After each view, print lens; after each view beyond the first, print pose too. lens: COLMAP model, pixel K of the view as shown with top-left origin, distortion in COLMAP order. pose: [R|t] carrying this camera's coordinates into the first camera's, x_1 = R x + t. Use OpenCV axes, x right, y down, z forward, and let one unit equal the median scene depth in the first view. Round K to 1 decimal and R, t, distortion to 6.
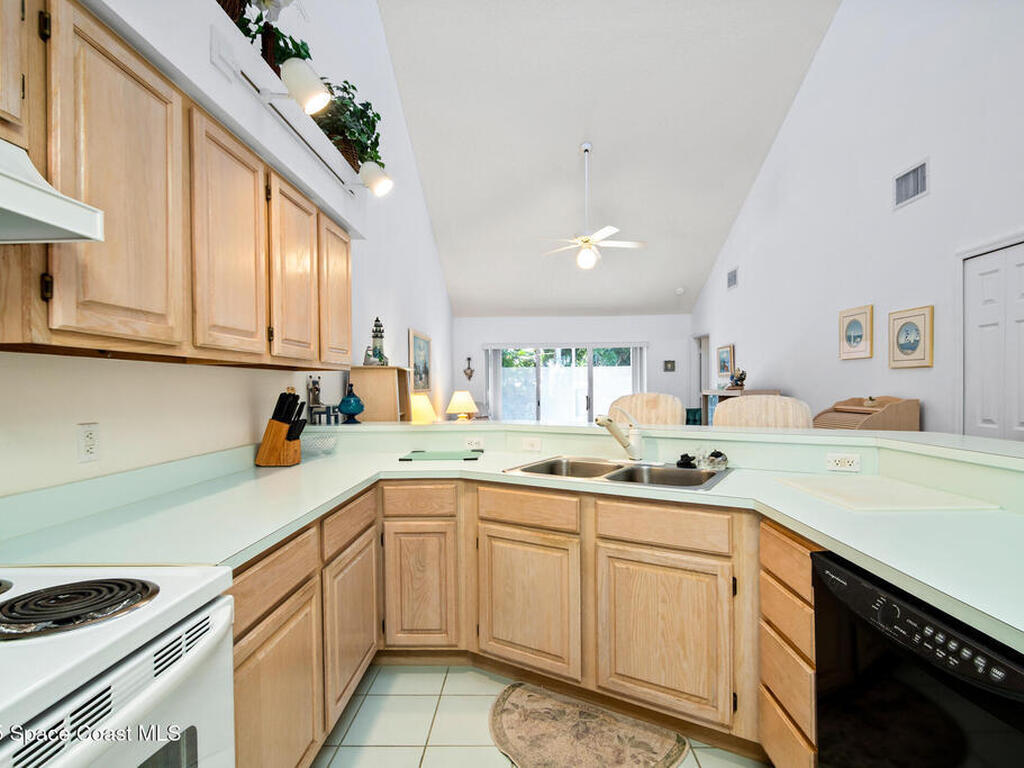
lens RADIAL K [[528.1, 0, 512.8], [0, 528.1, 392.1], [0, 0, 1]] dist [-0.002828, -0.000950]
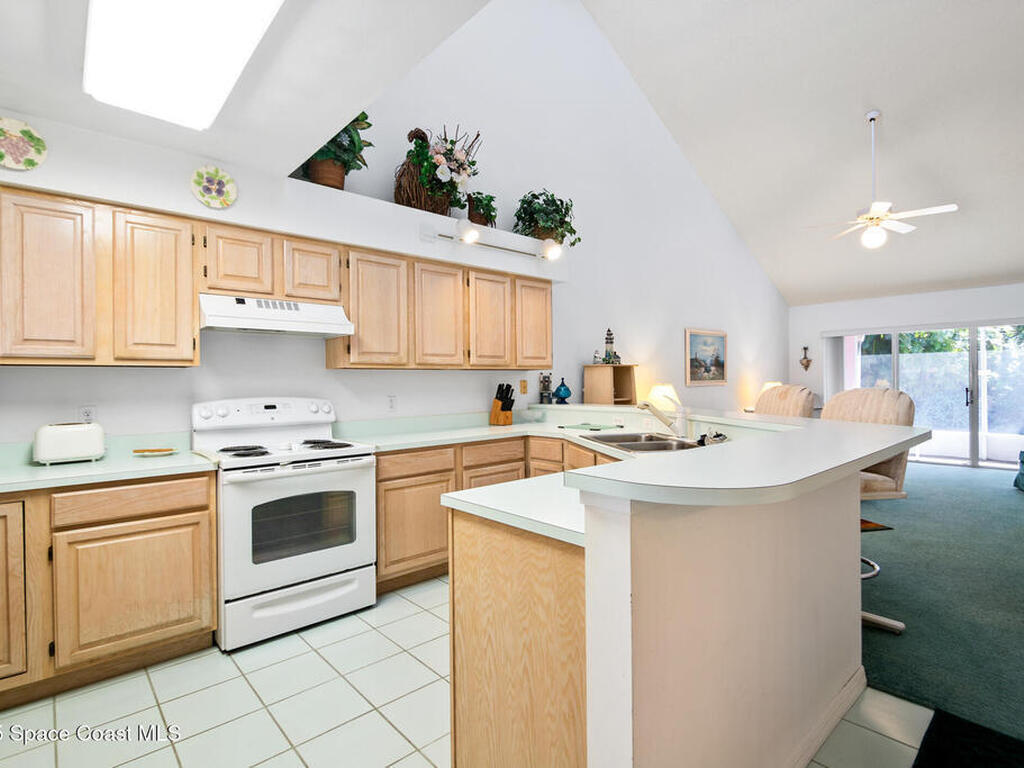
lens RADIAL K [[528.1, 0, 515.1], [0, 528.1, 380.5], [0, 0, 1]] dist [-0.002828, -0.000950]
pose [[0.688003, 0.001124, -0.725707, 0.692297], [-0.002026, 0.999998, -0.000372, -0.007084], [0.725705, 0.001726, 0.688003, -0.138812]]
